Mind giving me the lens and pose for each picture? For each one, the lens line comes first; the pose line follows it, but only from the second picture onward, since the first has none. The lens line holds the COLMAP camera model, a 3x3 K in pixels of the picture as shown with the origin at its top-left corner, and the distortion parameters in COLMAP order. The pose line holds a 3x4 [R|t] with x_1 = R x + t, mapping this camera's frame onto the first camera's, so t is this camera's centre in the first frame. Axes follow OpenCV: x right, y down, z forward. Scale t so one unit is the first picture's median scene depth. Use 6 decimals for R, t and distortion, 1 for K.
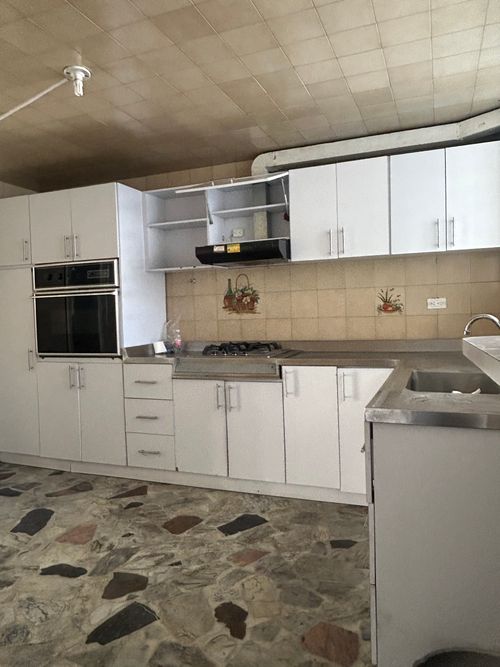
lens RADIAL K [[479.3, 0, 250.0], [0, 479.3, 333.5], [0, 0, 1]] dist [0.000847, 0.004731]
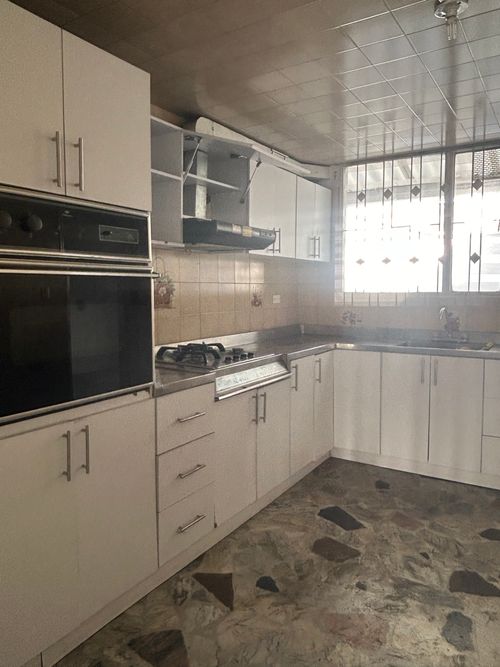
lens RADIAL K [[479.3, 0, 250.0], [0, 479.3, 333.5], [0, 0, 1]] dist [0.000847, 0.004731]
pose [[0.198047, -0.061778, 0.978244, -0.965723], [0.043566, 0.997580, 0.054179, -0.049324], [-0.979224, 0.031889, 0.200260, 0.924511]]
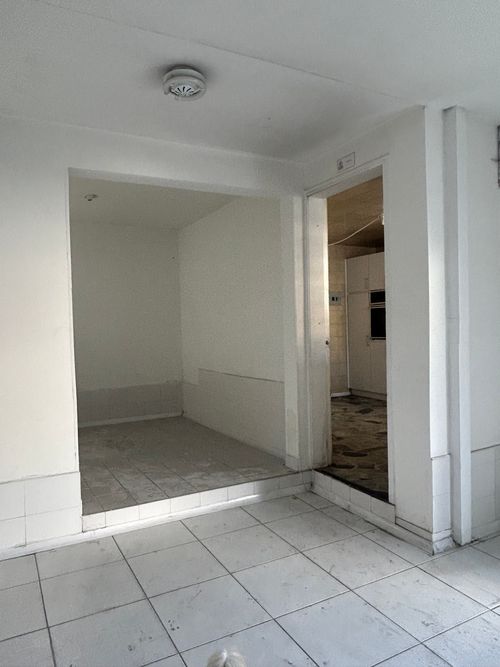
lens RADIAL K [[479.3, 0, 250.0], [0, 479.3, 333.5], [0, 0, 1]] dist [0.000847, 0.004731]
pose [[0.760334, 0.005105, -0.649512, 0.545225], [-0.030031, 0.999176, -0.027303, 0.120042], [0.648838, 0.040265, 0.759861, -0.968476]]
